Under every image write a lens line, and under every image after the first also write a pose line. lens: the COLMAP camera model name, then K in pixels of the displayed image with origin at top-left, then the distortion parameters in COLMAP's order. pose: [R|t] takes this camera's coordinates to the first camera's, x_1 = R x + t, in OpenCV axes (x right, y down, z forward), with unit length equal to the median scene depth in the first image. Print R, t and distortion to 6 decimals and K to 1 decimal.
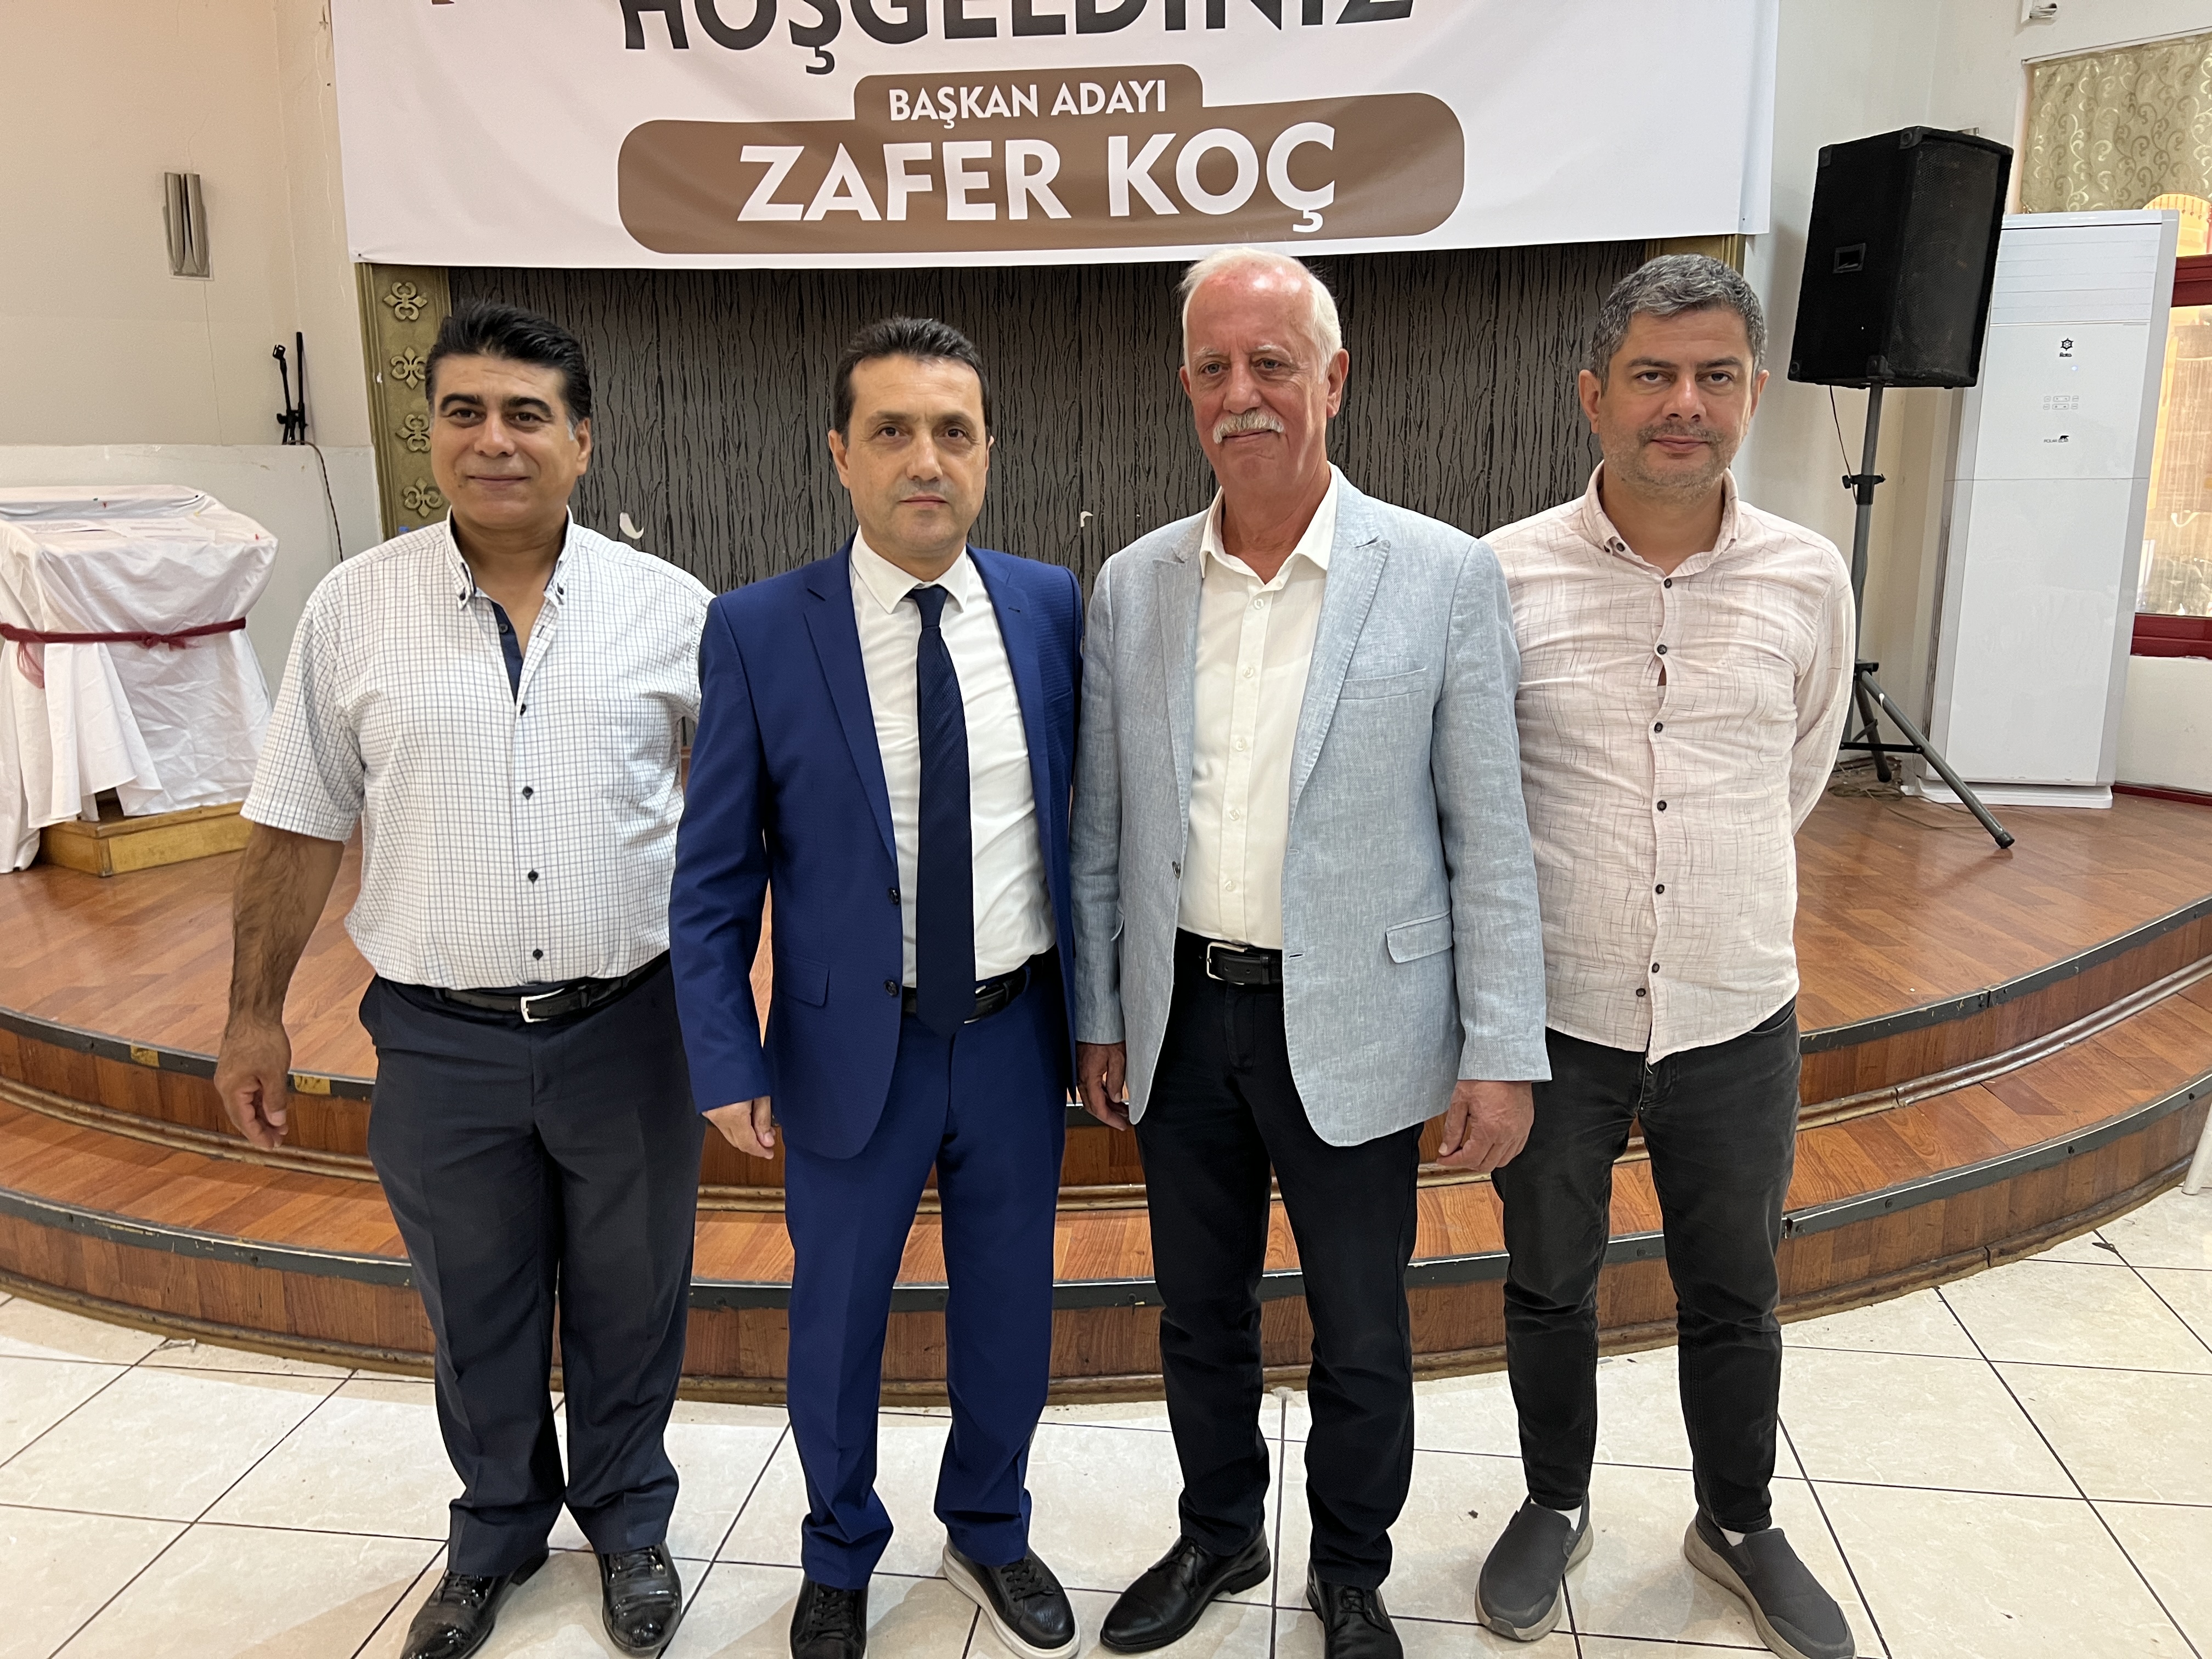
lens RADIAL K [[1678.0, 0, 1105.6], [0, 1678.0, 806.8], [0, 0, 1]] dist [0.021013, -0.033179]
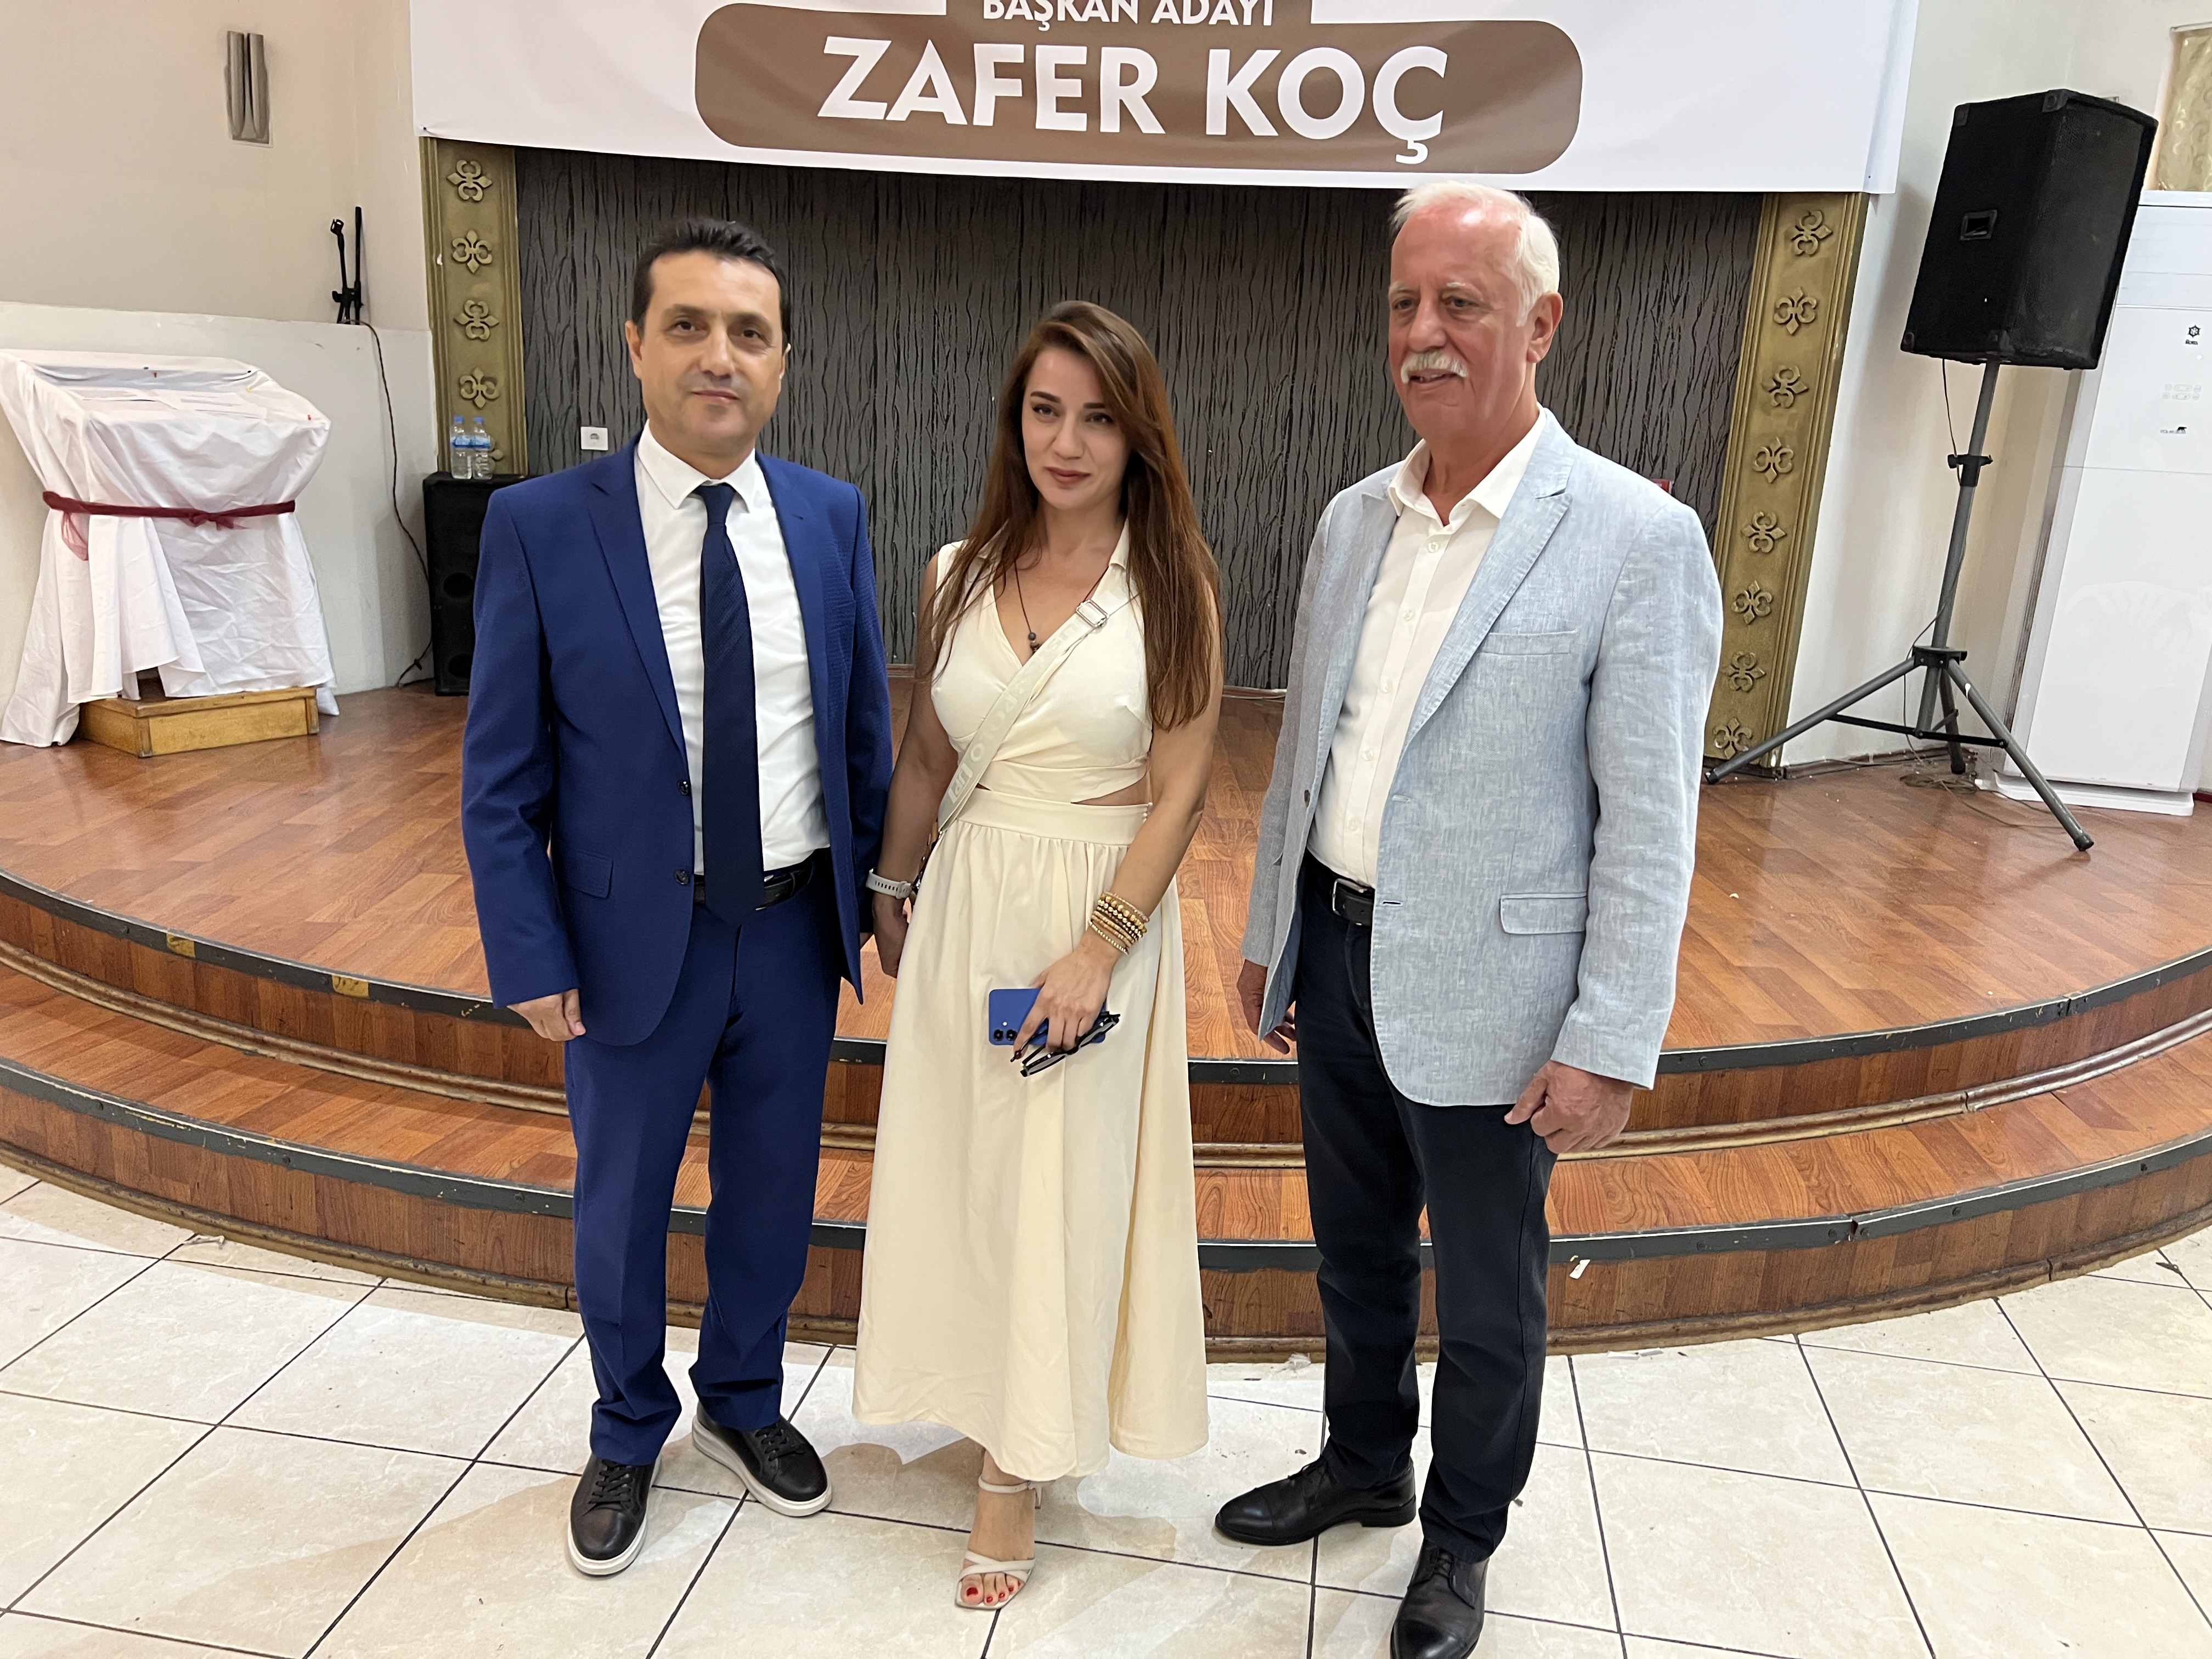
lens RADIAL K [[1678.0, 0, 1116.5], [0, 1678.0, 836.0], [0, 0, 1]] dist [0.021013, -0.033179]
pose [[0.997945, 0.063558, -0.008155, -0.015319], [-0.063019, 0.996505, 0.054829, -0.001982], [0.011612, -0.054202, 0.998462, 0.020867]]
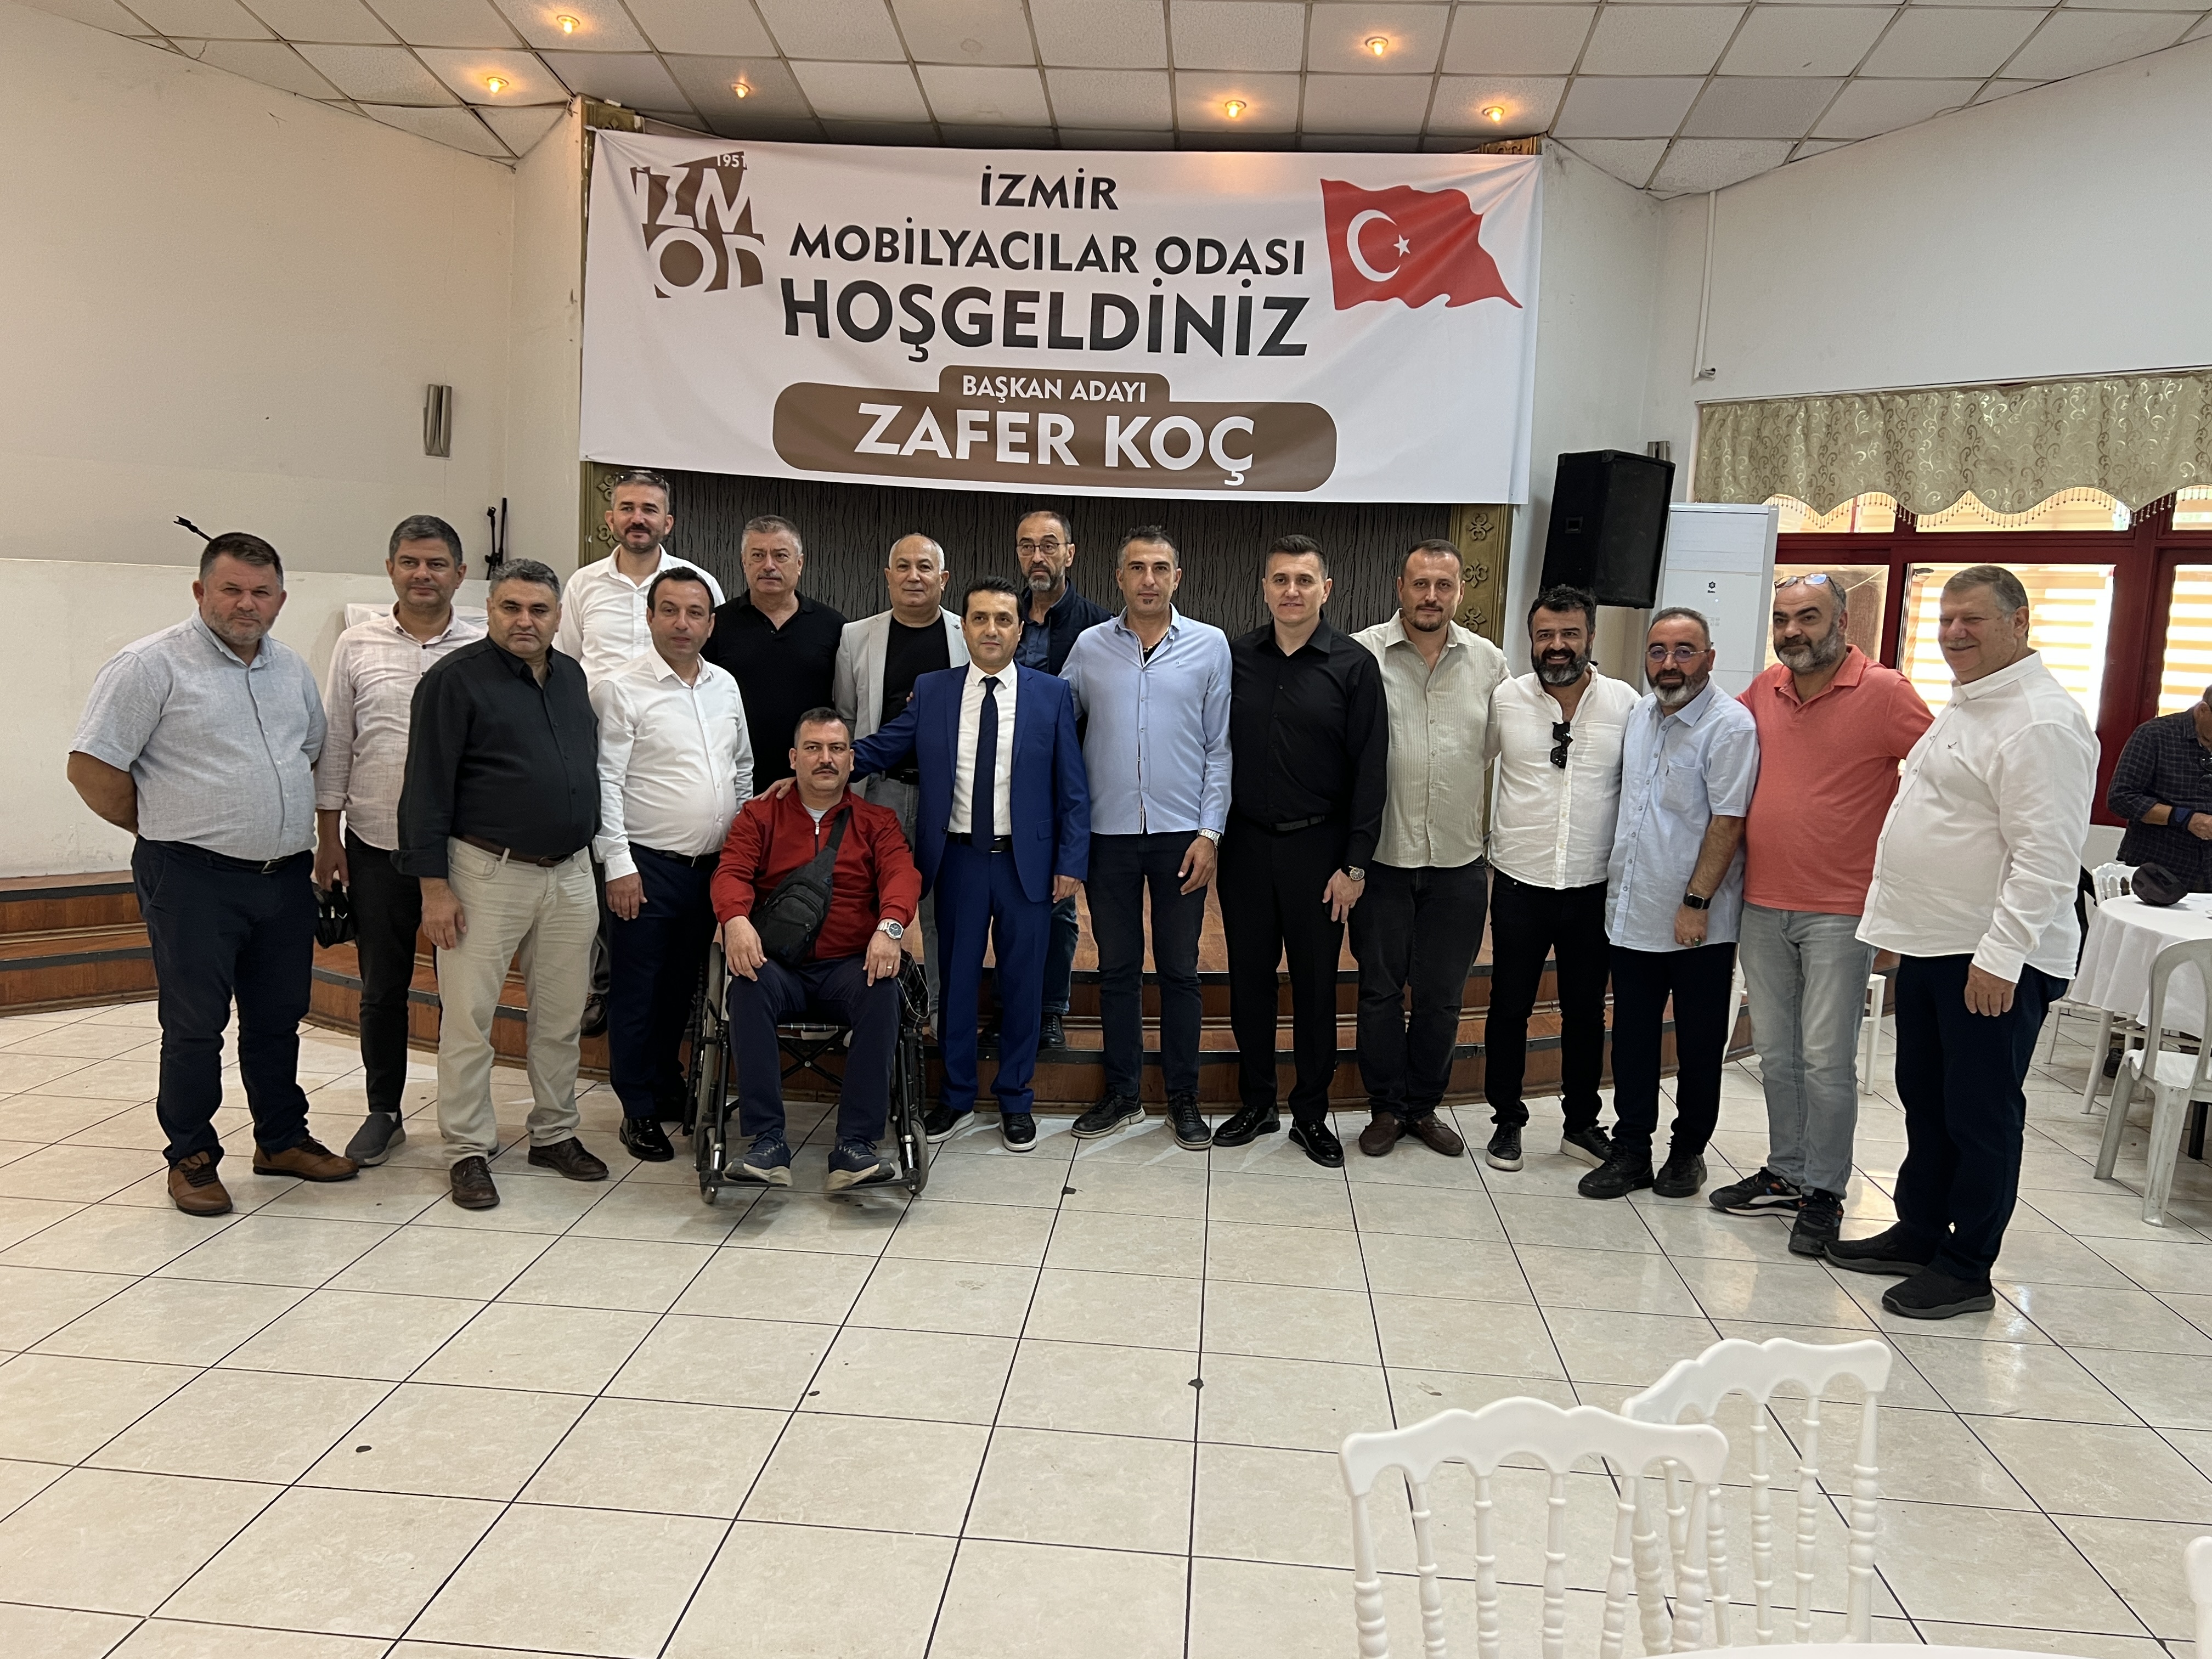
lens RADIAL K [[1678.0, 0, 1099.1], [0, 1678.0, 827.5], [0, 0, 1]] dist [0.021013, -0.033179]
pose [[0.996856, 0.047601, 0.063346, -0.085824], [-0.042681, 0.996127, -0.076874, 0.093835], [-0.066759, 0.073929, 0.995026, -0.499724]]
